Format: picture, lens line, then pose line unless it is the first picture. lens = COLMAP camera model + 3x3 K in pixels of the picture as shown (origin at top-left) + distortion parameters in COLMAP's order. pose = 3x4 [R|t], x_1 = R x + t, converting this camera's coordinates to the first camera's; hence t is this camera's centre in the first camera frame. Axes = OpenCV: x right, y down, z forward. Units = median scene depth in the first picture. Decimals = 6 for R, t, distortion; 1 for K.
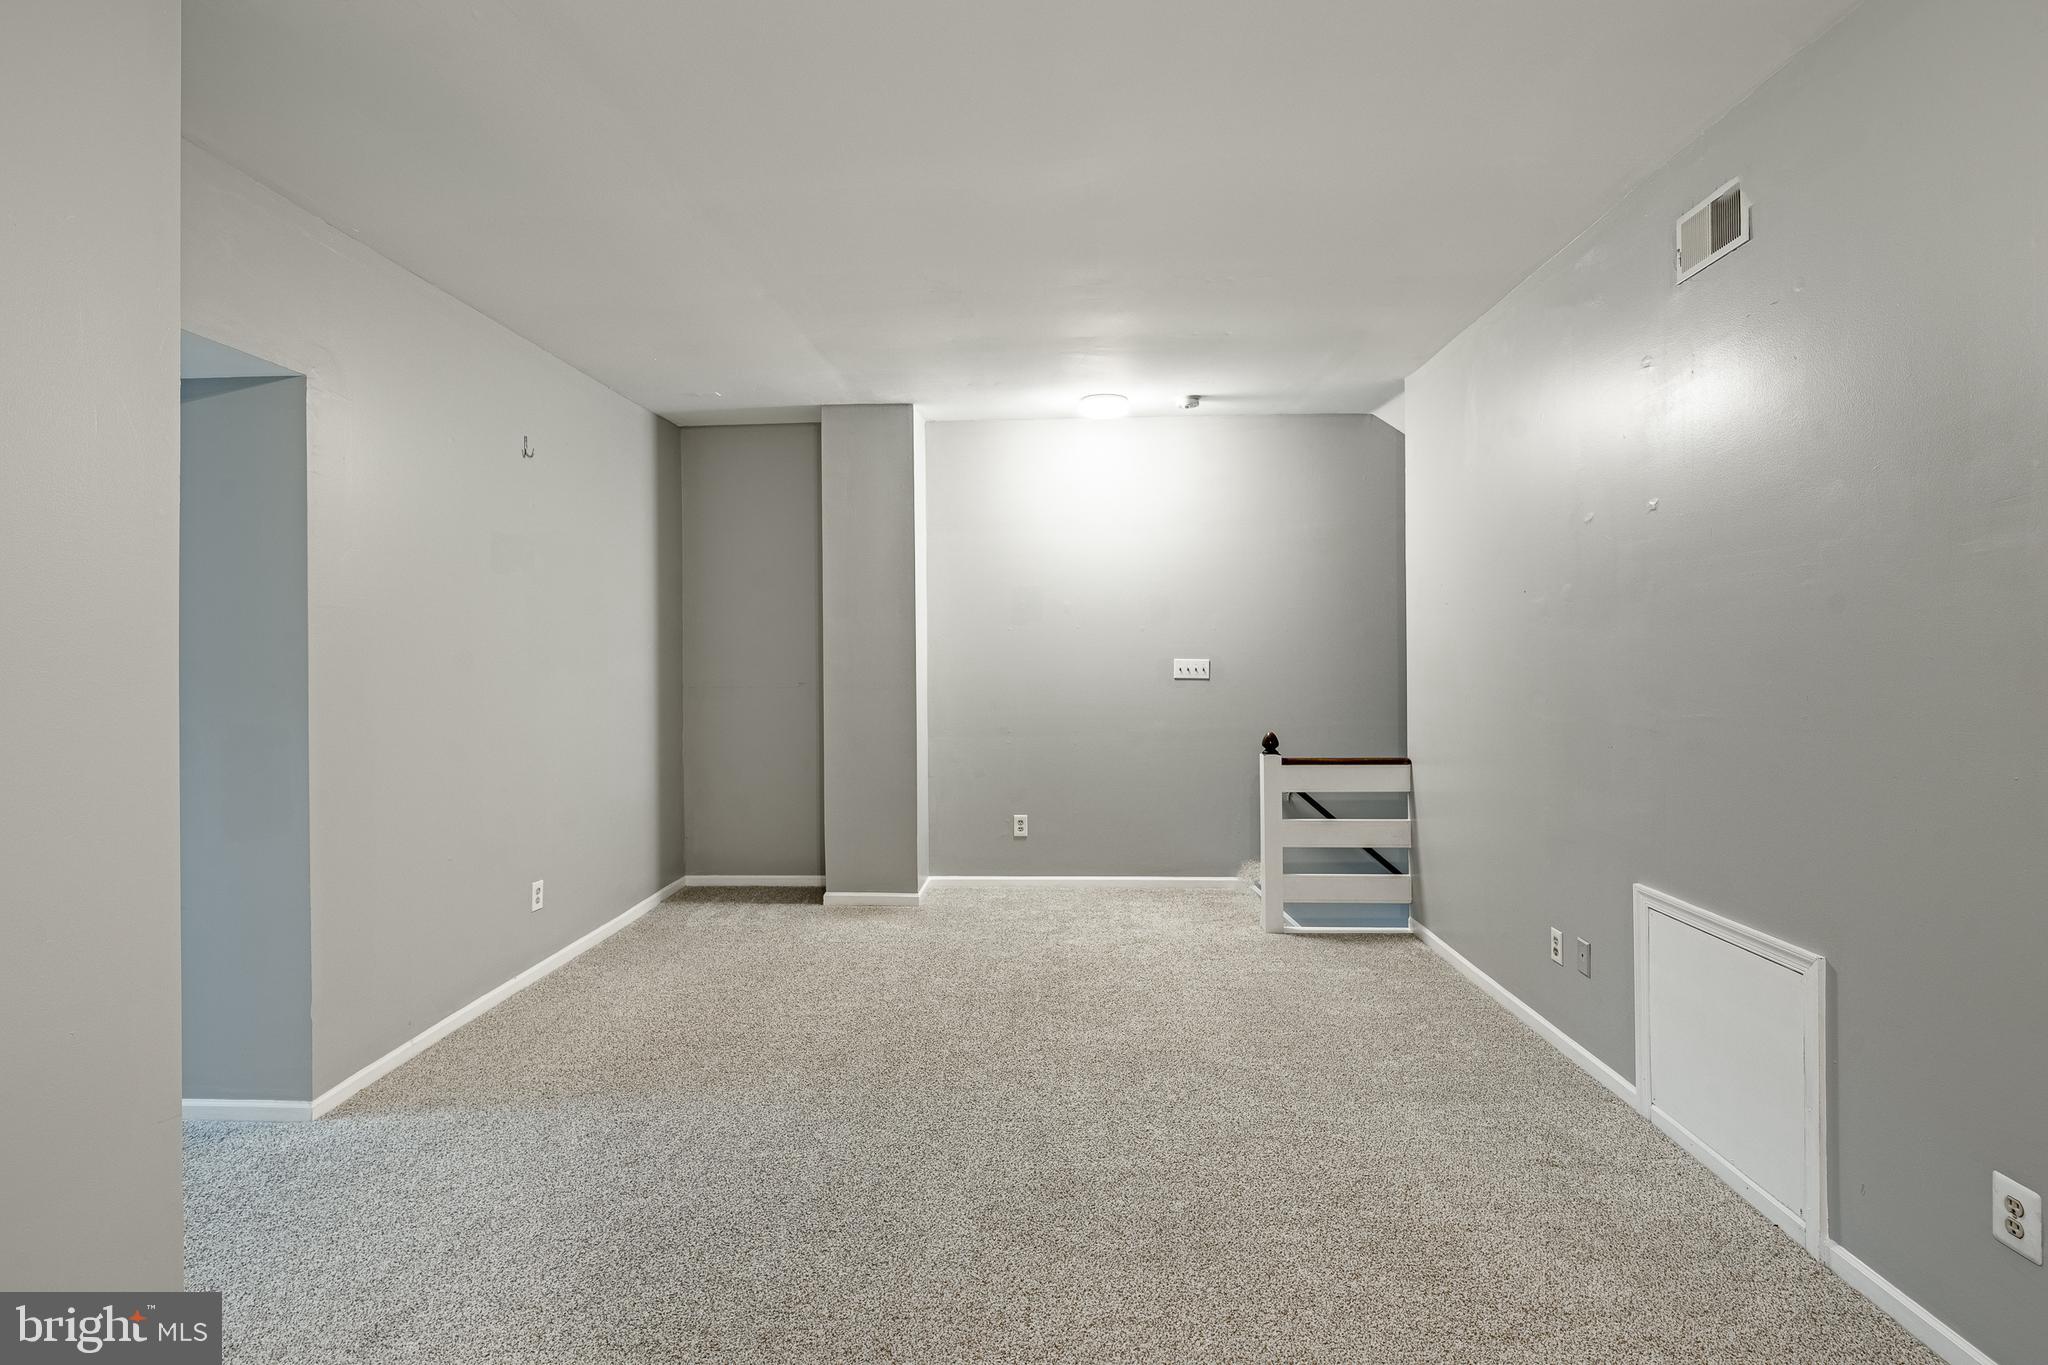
lens RADIAL K [[935.9, 0, 1022.7], [0, 935.9, 670.1], [0, 0, 1]] dist [0.001468, 0.000169]
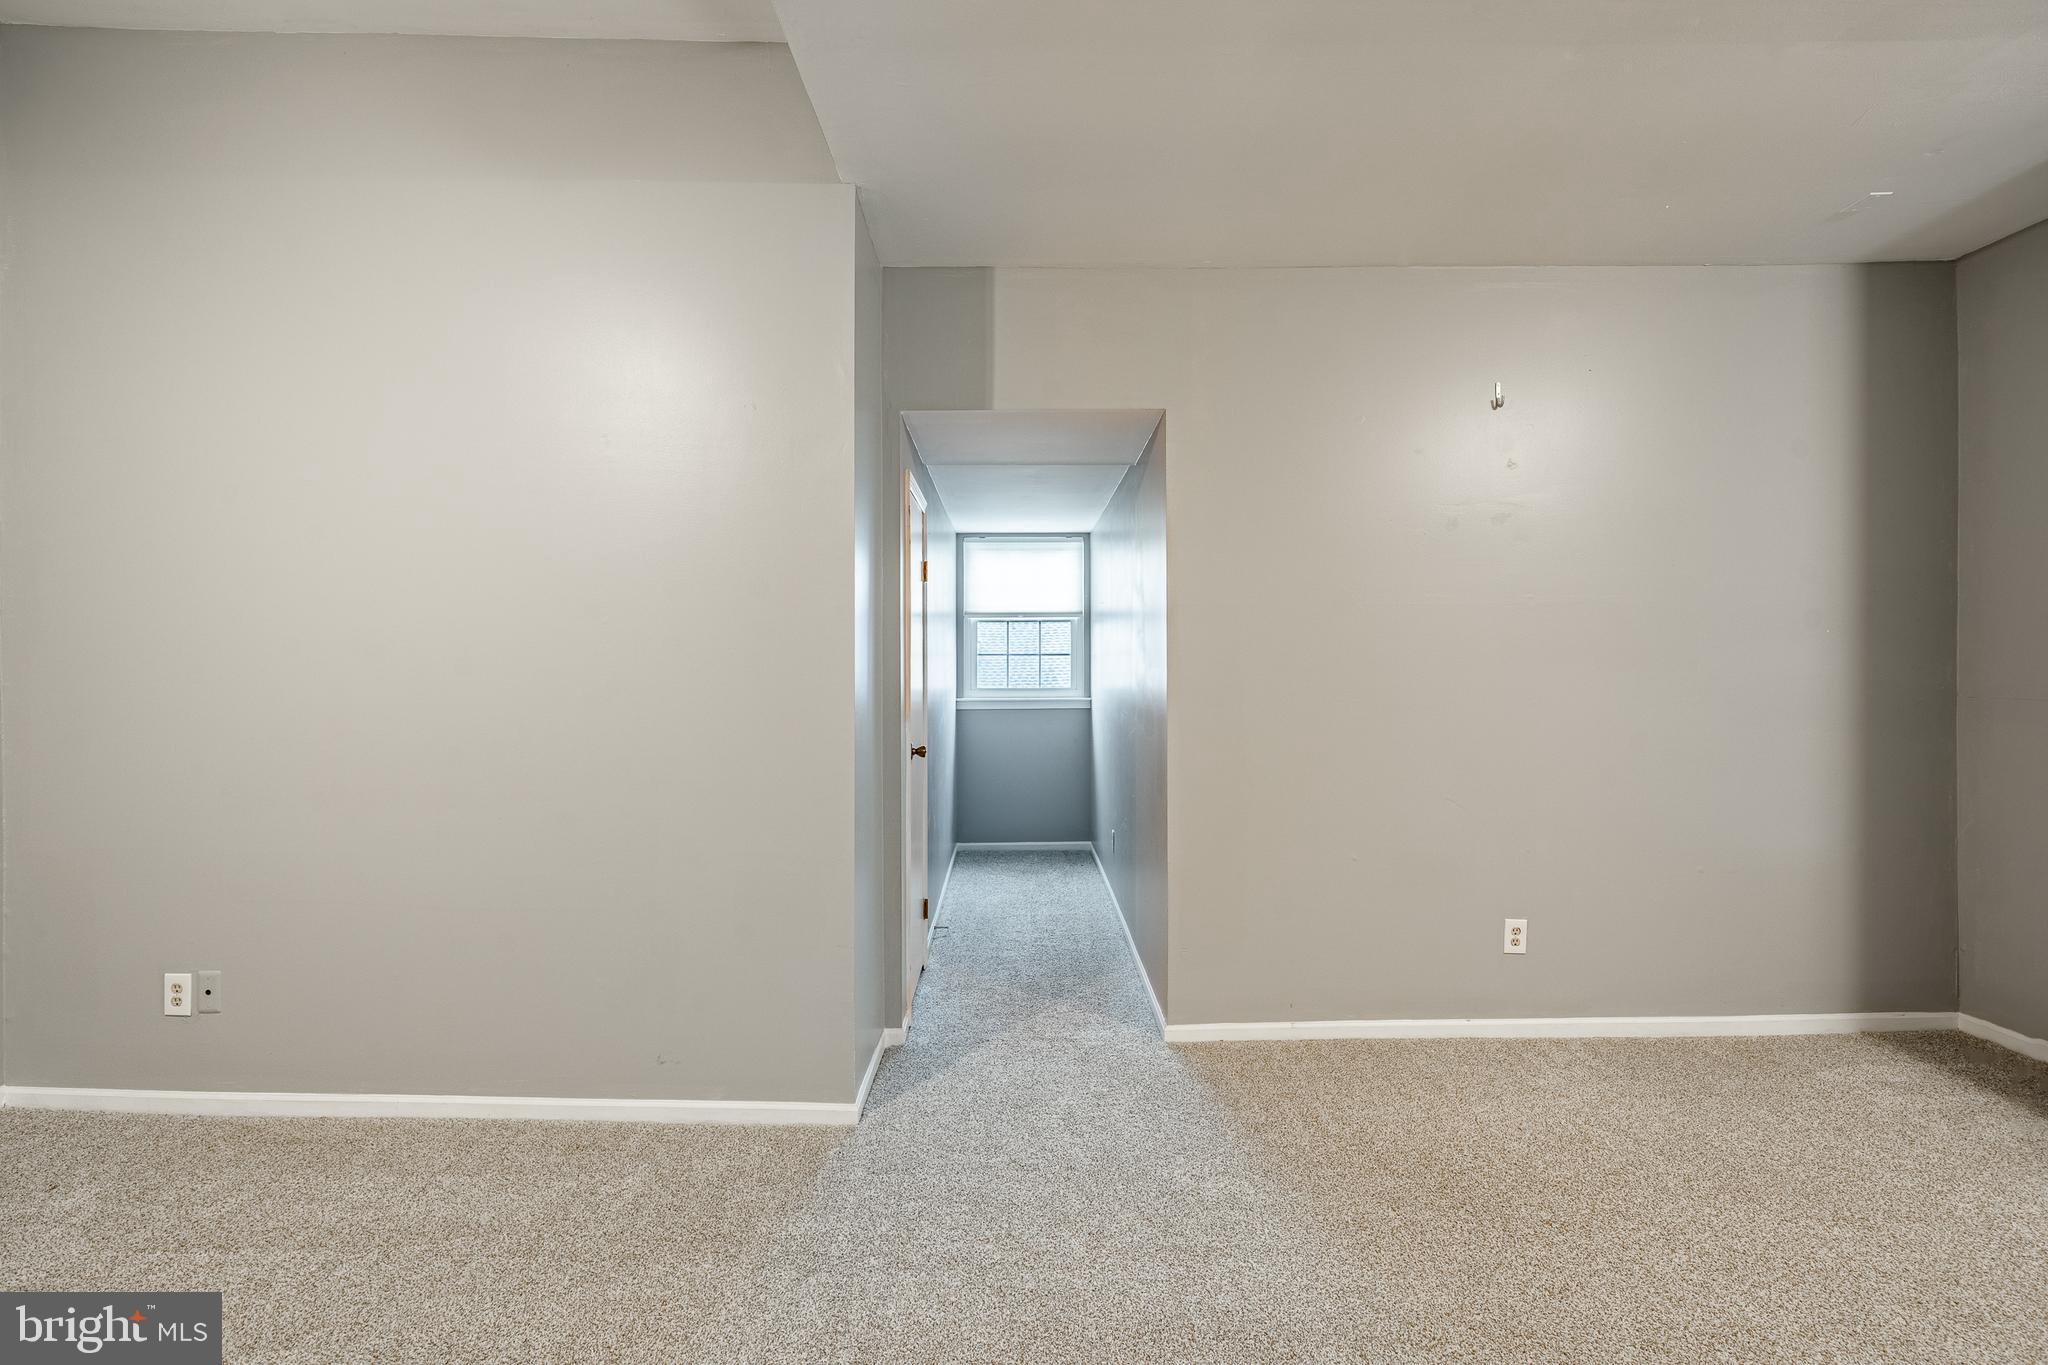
lens RADIAL K [[935.9, 0, 1023.8], [0, 935.9, 675.2], [0, 0, 1]] dist [0.001468, 0.000169]
pose [[0.055538, 0.020203, -0.998252, 0.277450], [-0.008139, 0.999771, 0.019781, -0.002633], [0.998423, 0.007026, 0.055690, 0.515894]]
